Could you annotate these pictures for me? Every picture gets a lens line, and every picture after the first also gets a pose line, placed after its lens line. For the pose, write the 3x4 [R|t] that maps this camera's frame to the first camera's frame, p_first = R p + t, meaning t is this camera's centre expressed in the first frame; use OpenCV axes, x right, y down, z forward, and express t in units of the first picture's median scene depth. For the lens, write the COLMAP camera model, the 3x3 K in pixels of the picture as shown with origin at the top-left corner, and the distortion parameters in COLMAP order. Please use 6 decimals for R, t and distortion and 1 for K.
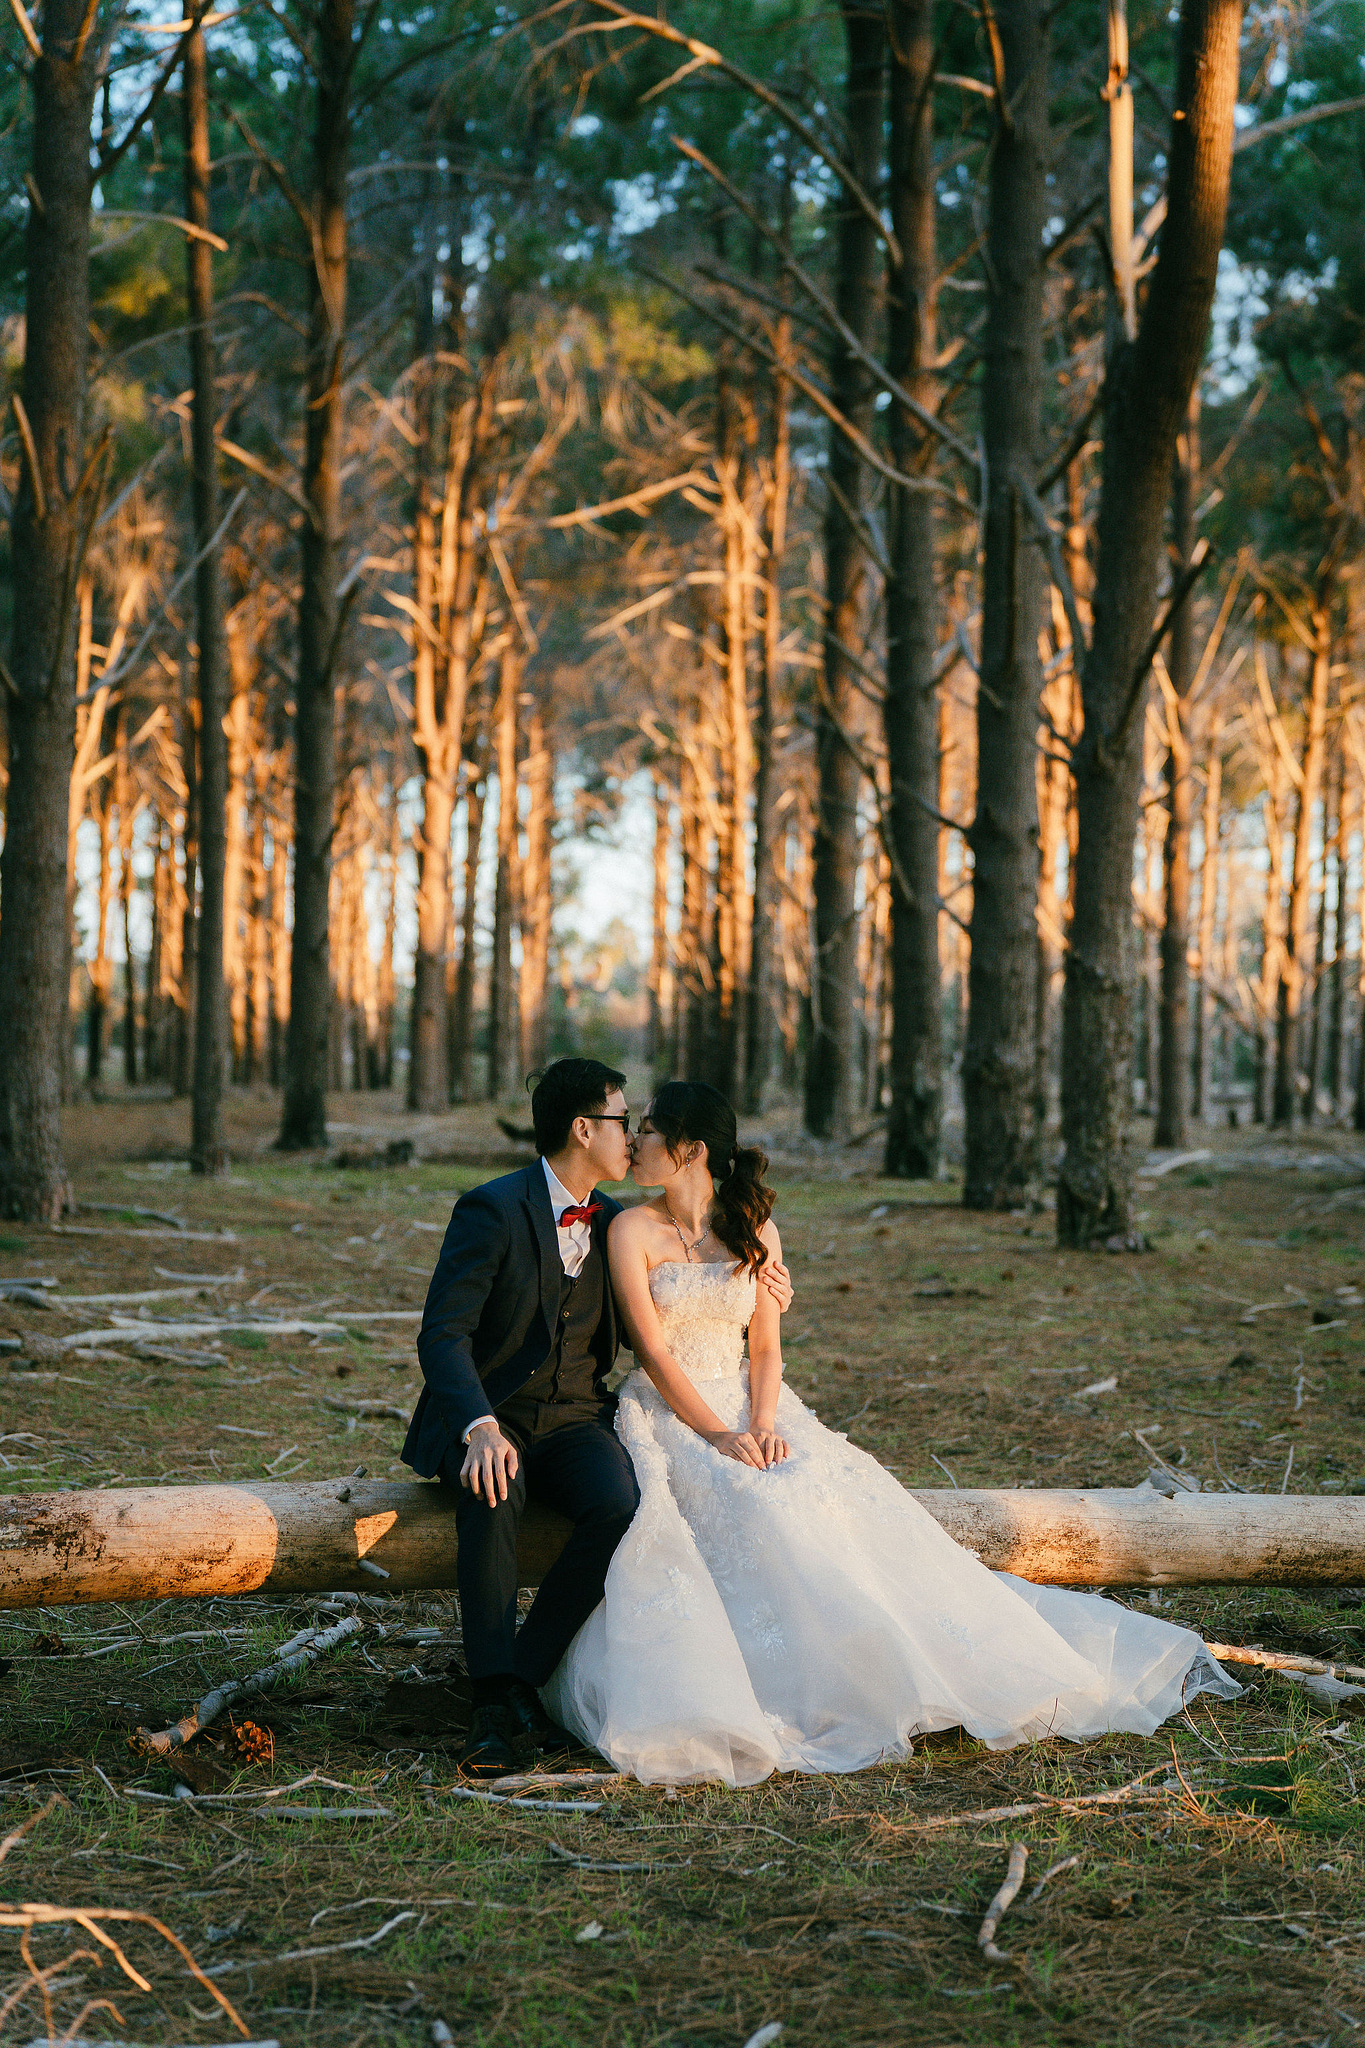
lens RADIAL K [[3686.5, 0, 691.8], [0, 3686.5, 1033.0], [0, 0, 1]] dist [0.043767, 0.000000]
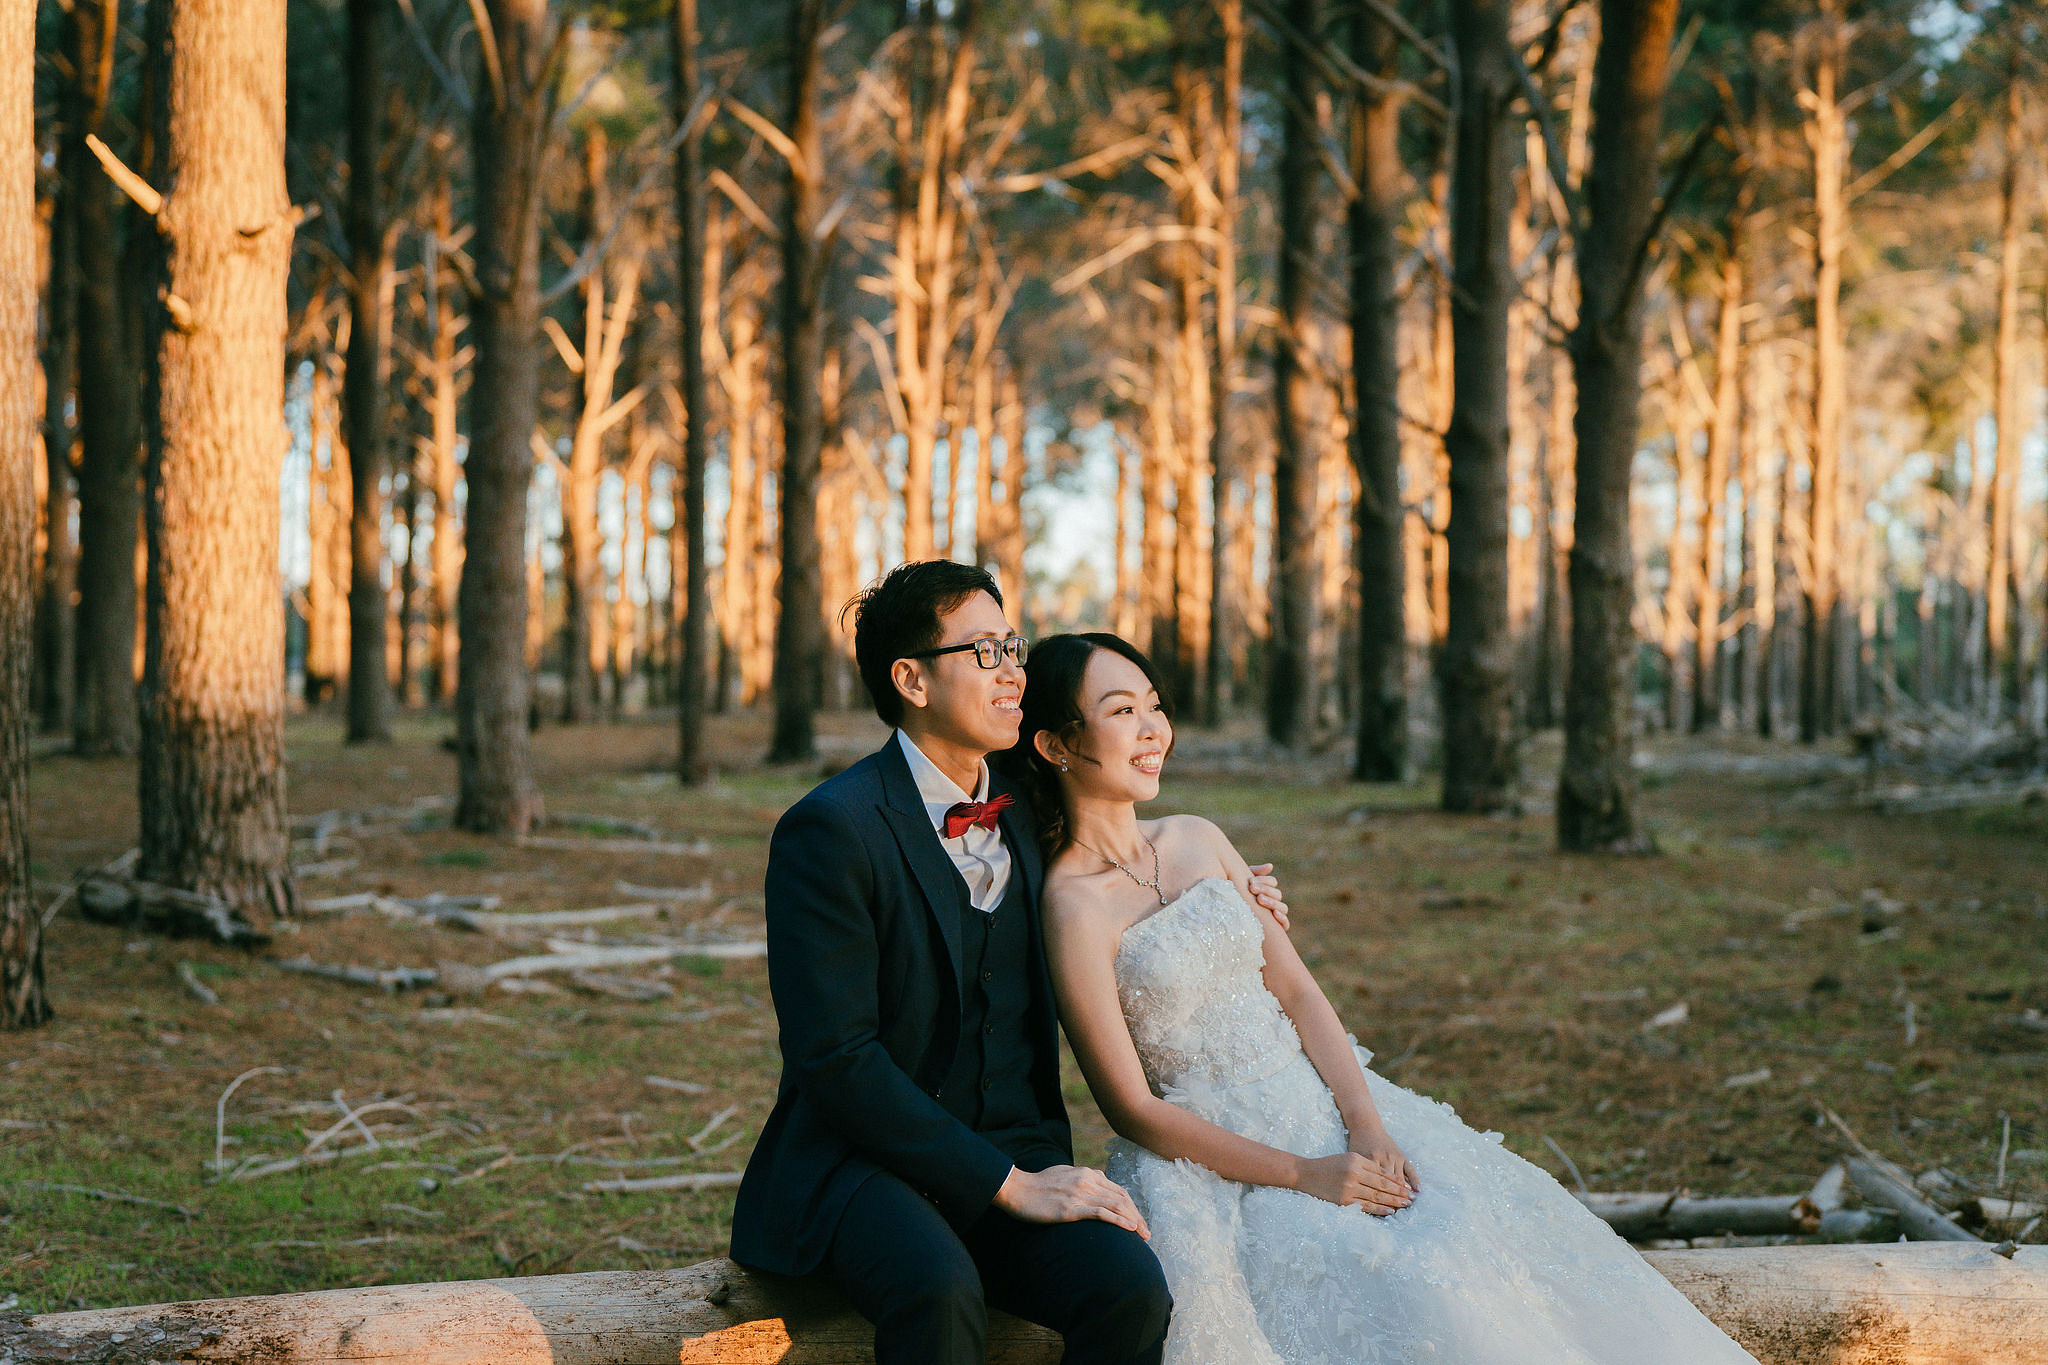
lens RADIAL K [[3274.5, 0, 1012.0], [0, 3274.5, 680.2], [0, 0, 1]] dist [0.021974, 0.000000]
pose [[0.999040, -0.011246, -0.042350, -0.006773], [0.011522, 0.999914, 0.006285, 0.006478], [0.042276, -0.006767, 0.999083, 0.142703]]
